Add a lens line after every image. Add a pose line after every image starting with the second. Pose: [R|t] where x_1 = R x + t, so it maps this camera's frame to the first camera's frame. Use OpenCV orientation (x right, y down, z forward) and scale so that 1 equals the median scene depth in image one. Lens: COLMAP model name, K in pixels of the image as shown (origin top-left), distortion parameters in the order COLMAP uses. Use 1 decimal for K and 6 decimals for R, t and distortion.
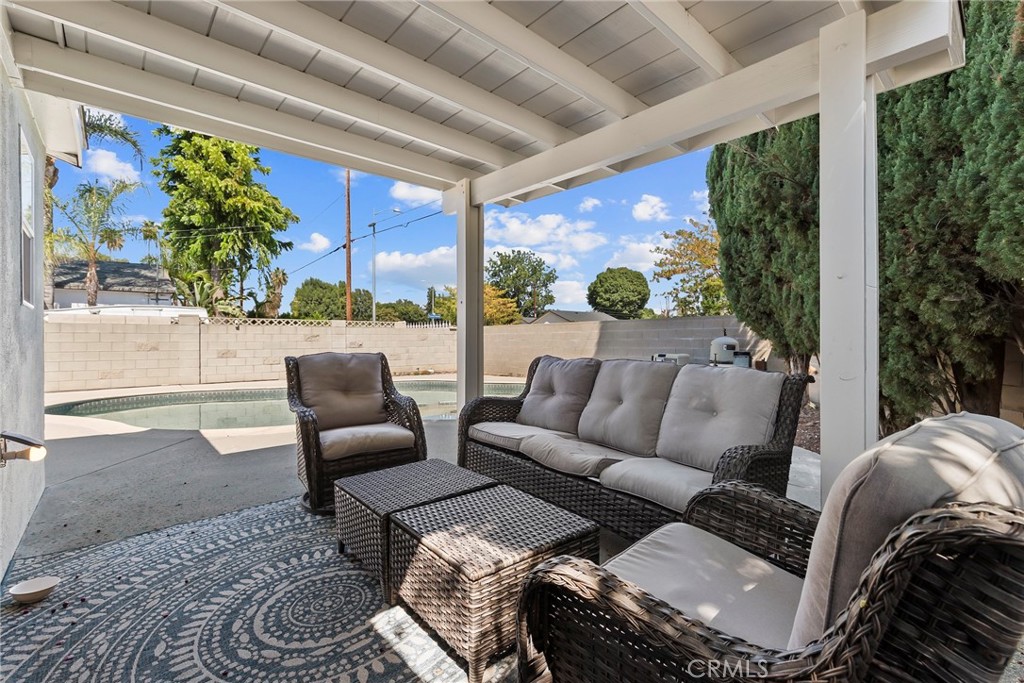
lens RADIAL K [[464.4, 0, 506.8], [0, 464.4, 344.1], [0, 0, 1]] dist [0.005701, 0.000056]
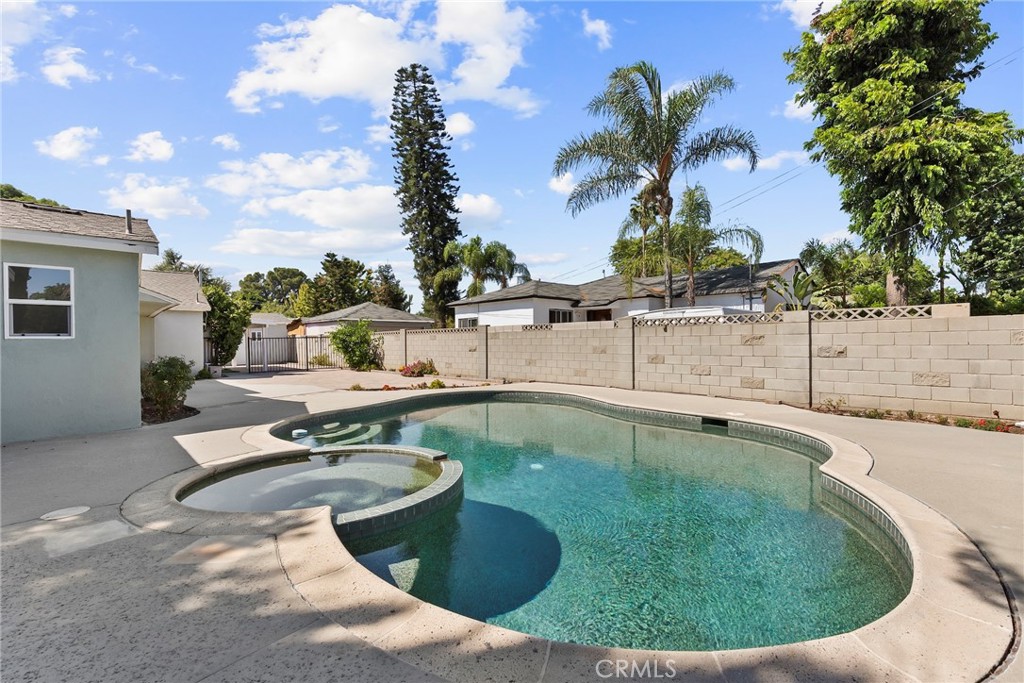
lens RADIAL K [[464.4, 0, 506.8], [0, 464.4, 344.1], [0, 0, 1]] dist [0.005701, 0.000056]
pose [[0.027082, 0.009177, -0.999591, 0.188056], [0.000146, 0.999958, 0.009184, -0.010600], [0.999633, -0.000395, 0.027079, 0.472622]]
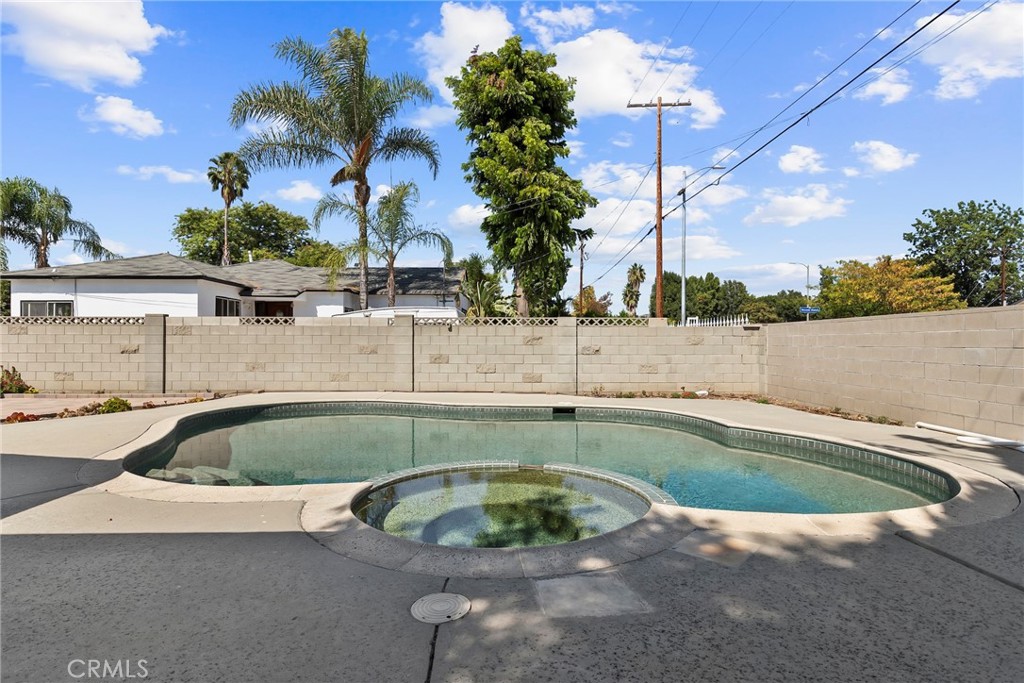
lens RADIAL K [[530.7, 0, 512.0], [0, 530.7, 341.5], [0, 0, 1]] dist [0.002470, -0.000377]
pose [[0.760478, 0.006319, -0.649333, 0.099614], [-0.011454, 0.999928, -0.003683, -0.006409], [0.649263, 0.010238, 0.760495, 0.227851]]
